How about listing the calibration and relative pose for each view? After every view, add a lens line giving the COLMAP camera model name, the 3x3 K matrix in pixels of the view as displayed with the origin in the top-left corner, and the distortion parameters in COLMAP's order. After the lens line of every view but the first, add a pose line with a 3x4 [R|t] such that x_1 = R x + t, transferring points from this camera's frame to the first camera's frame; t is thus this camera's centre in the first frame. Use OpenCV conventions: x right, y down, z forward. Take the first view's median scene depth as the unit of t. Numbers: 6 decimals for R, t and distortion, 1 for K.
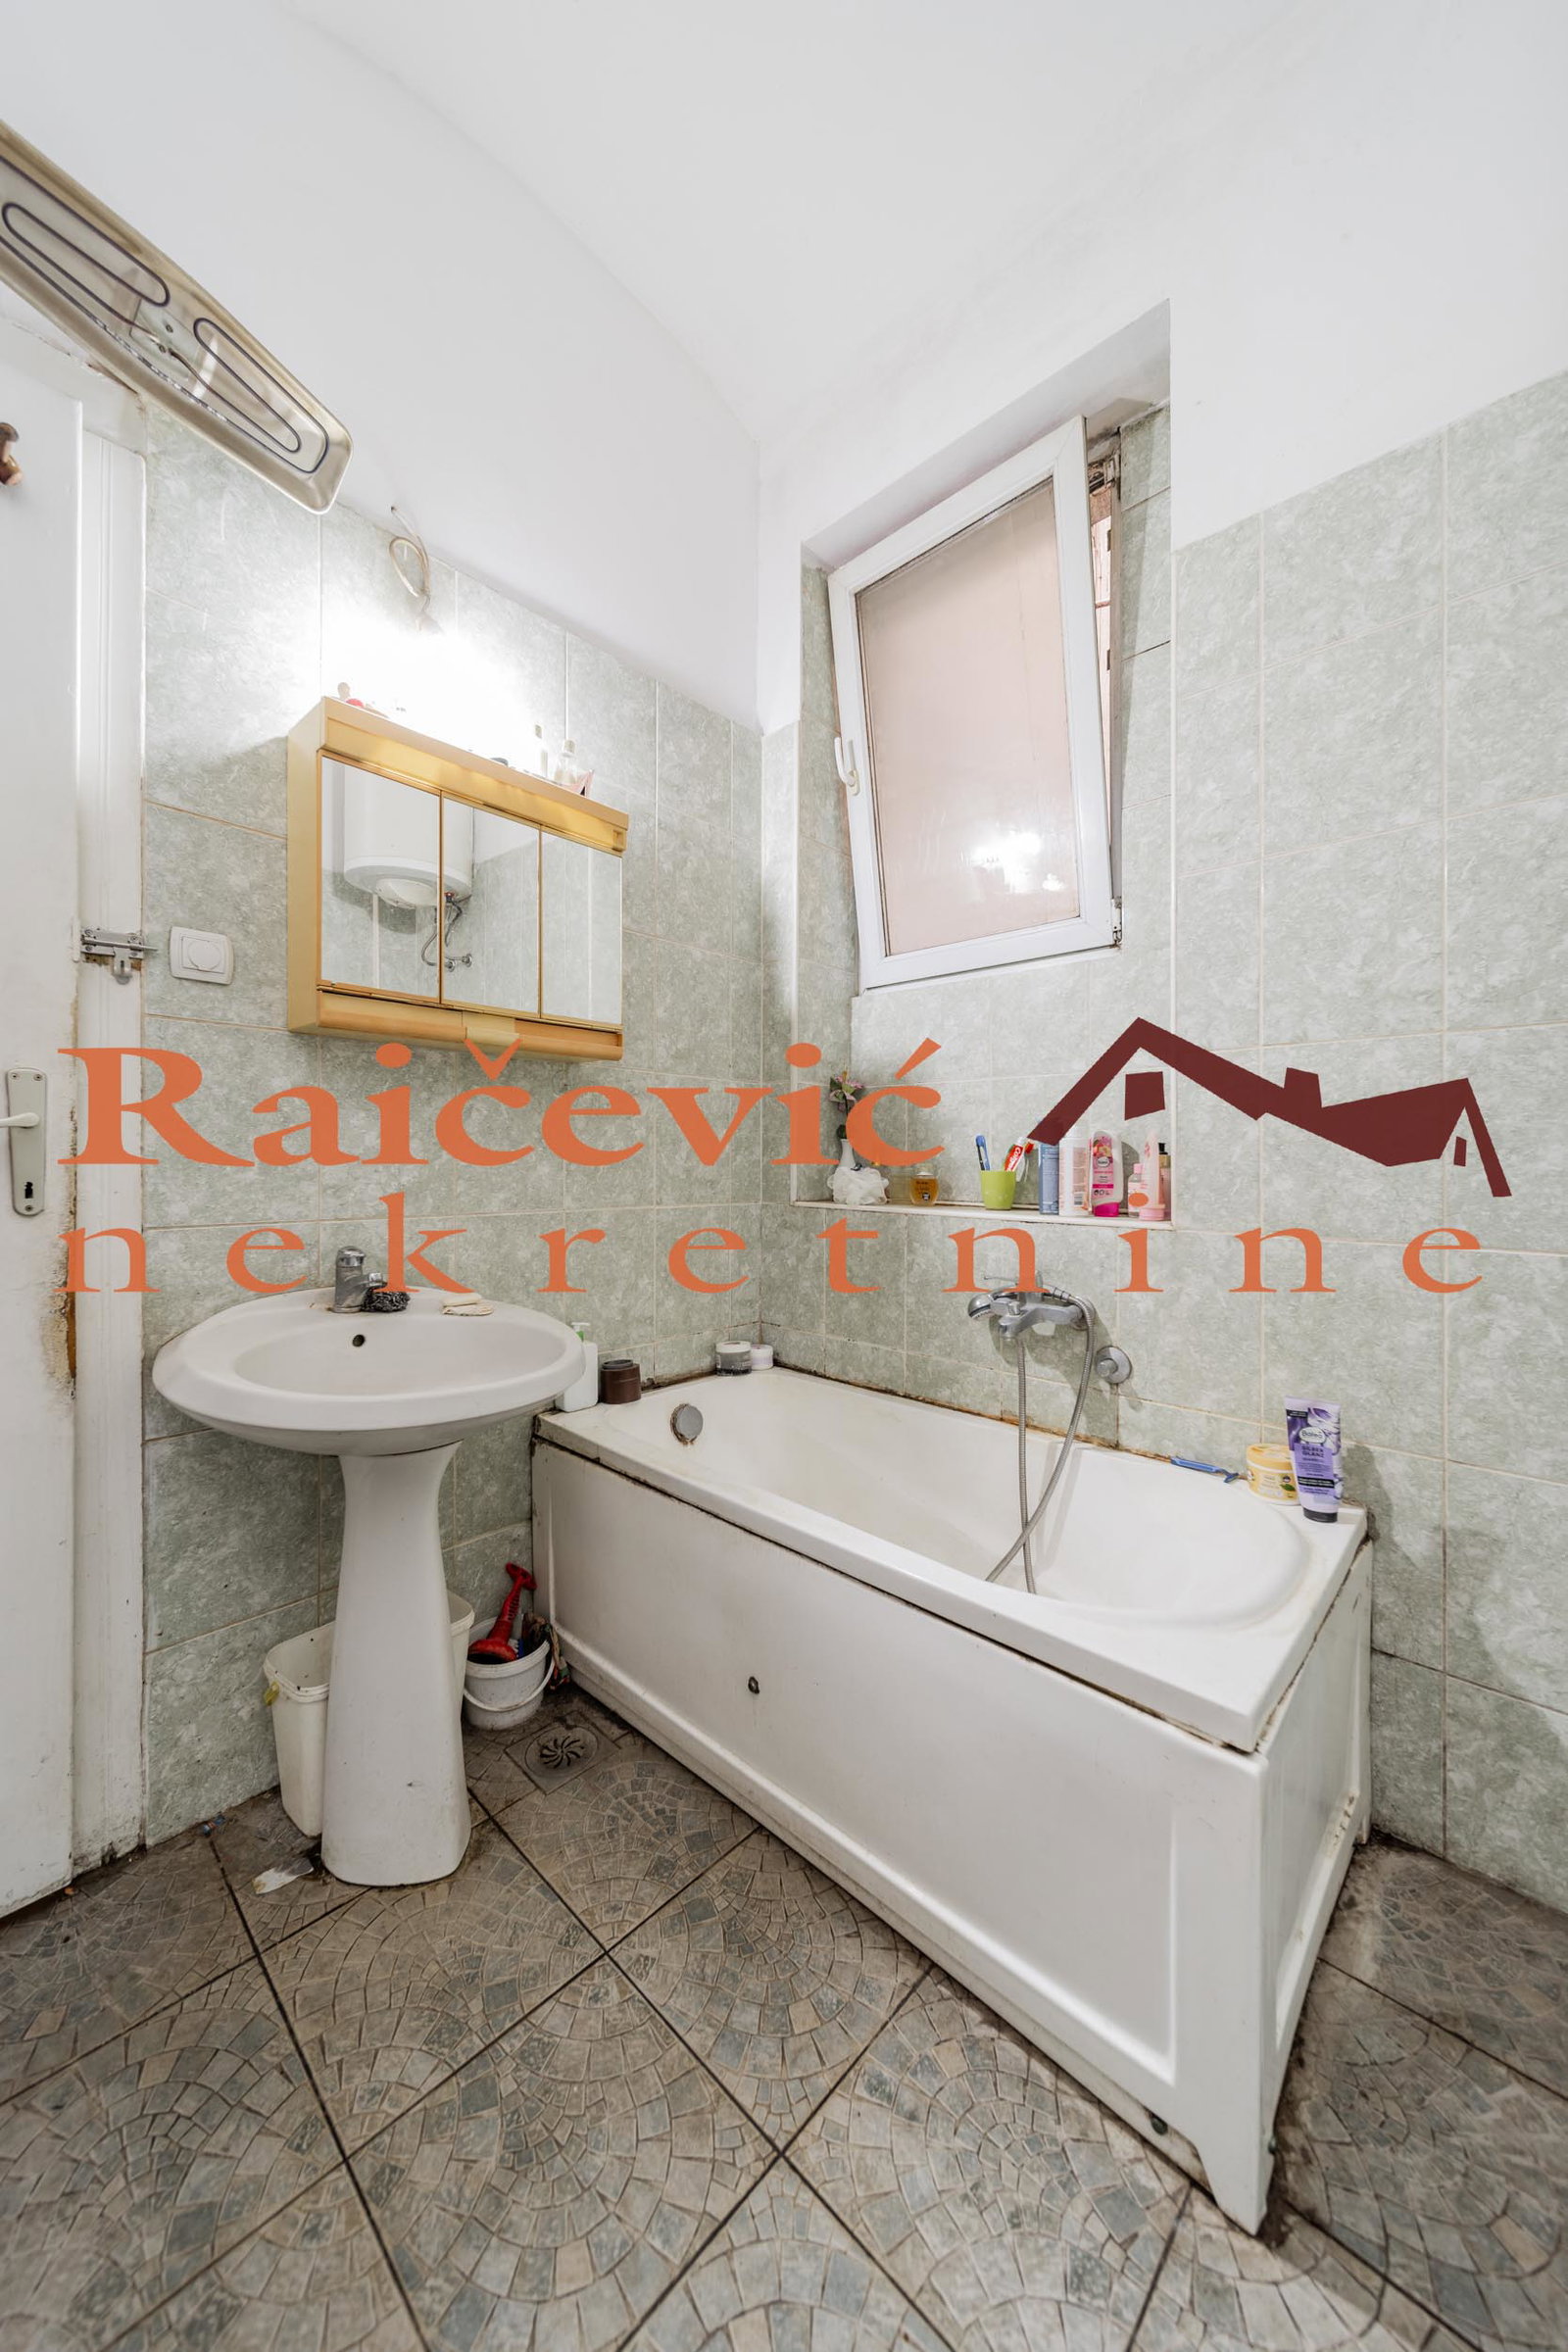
lens RADIAL K [[832.5, 0, 779.1], [0, 832.5, 1168.6], [0, 0, 1]] dist [0.002436, -0.001329]
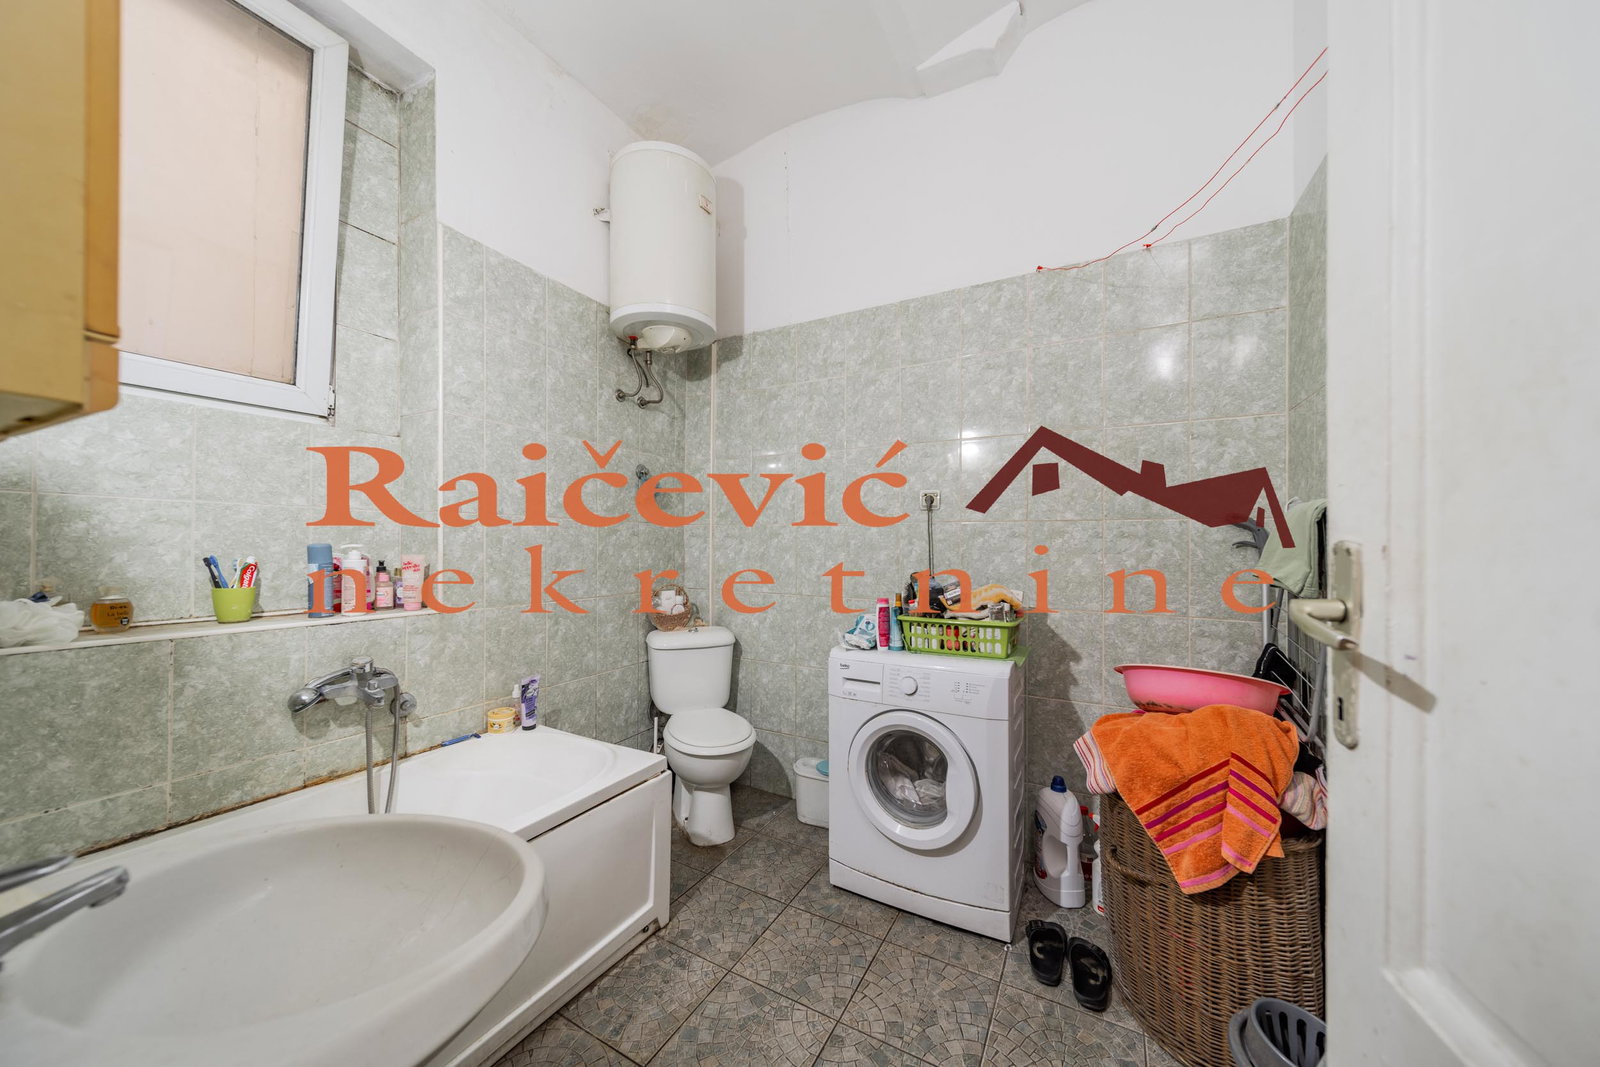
lens RADIAL K [[566.3, 0, 799.5], [0, 566.3, 536.3], [0, 0, 1]] dist [0.002436, -0.001329]
pose [[-0.271911, 0.003156, 0.962317, -1.027506], [-0.003477, 0.999985, -0.004262, -0.098918], [-0.962316, -0.004505, -0.271896, 0.710273]]
